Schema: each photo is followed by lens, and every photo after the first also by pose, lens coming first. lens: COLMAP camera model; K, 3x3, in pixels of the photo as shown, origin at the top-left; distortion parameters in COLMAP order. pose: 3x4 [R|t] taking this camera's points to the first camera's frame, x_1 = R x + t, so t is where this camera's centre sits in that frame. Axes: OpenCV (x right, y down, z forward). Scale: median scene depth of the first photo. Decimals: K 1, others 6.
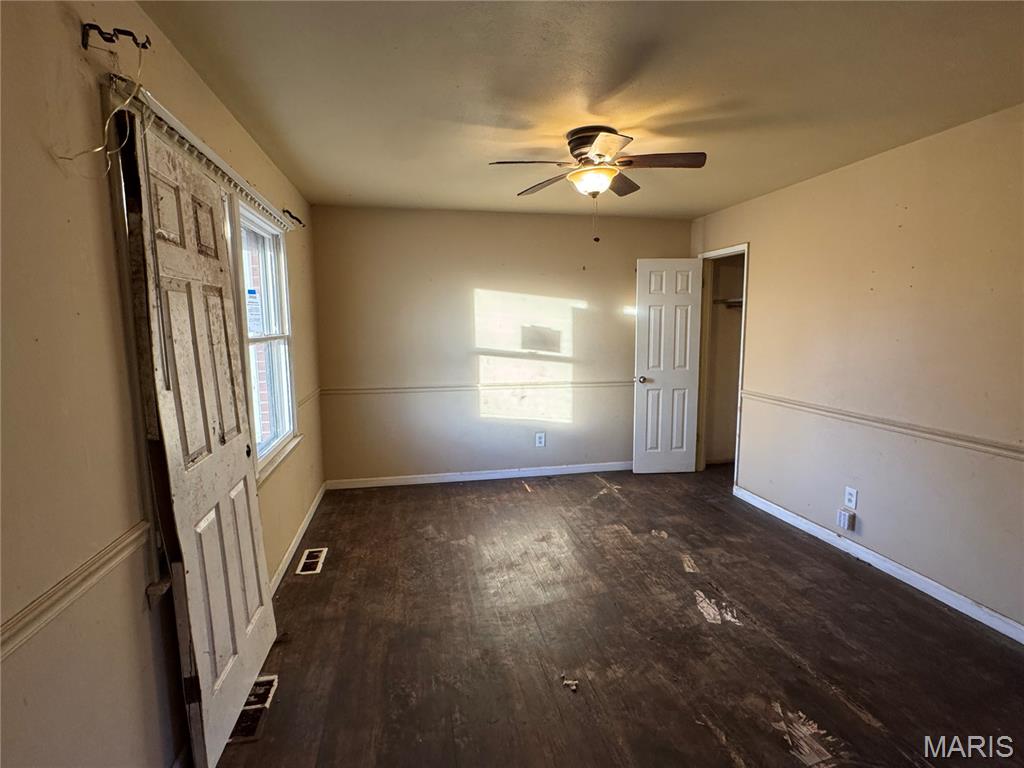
lens RADIAL K [[498.7, 0, 511.6], [0, 498.7, 382.5], [0, 0, 1]] dist [-0.002025, -0.001589]
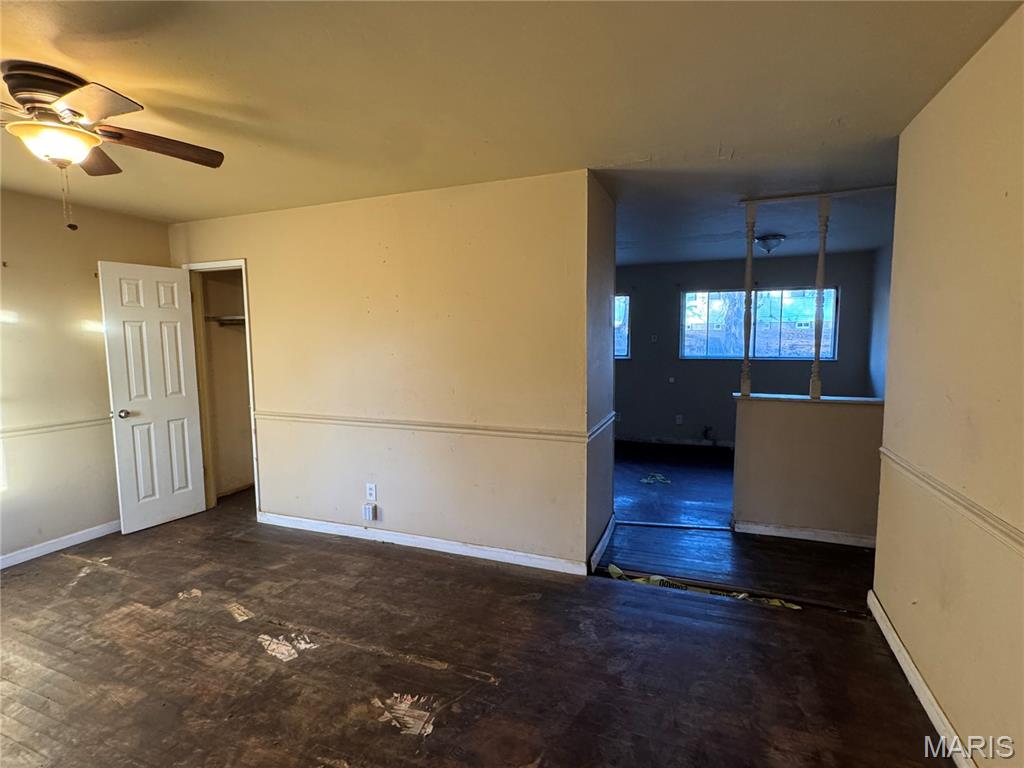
lens RADIAL K [[498.7, 0, 508.3], [0, 498.7, 384.8], [0, 0, 1]] dist [-0.002025, -0.001589]
pose [[0.547427, -0.076202, 0.833377, -0.082515], [0.105275, 0.994205, 0.021755, -0.006554], [-0.830205, 0.075825, 0.552277, 0.075977]]
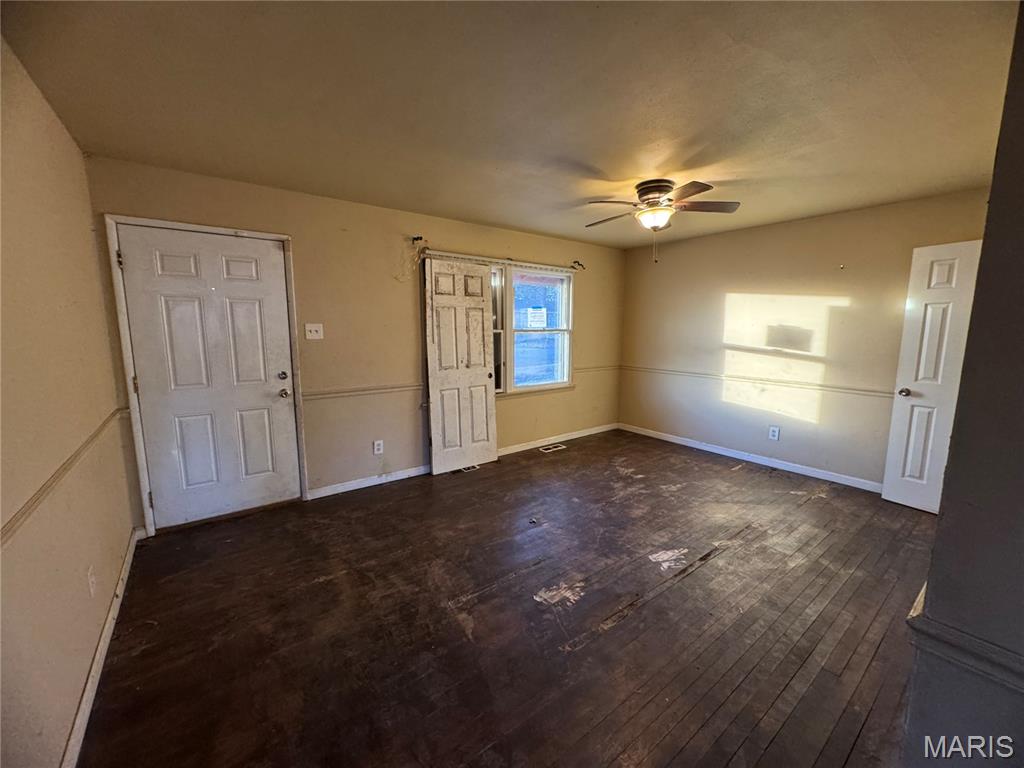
lens RADIAL K [[406.3, 0, 508.9], [0, 406.3, 379.6], [0, 0, 1]] dist [-0.006955, -0.000482]
pose [[0.434151, 0.126537, -0.891909, 0.824098], [-0.112342, 0.989962, 0.085763, -0.013503], [0.893808, 0.062965, 0.444008, 0.140076]]
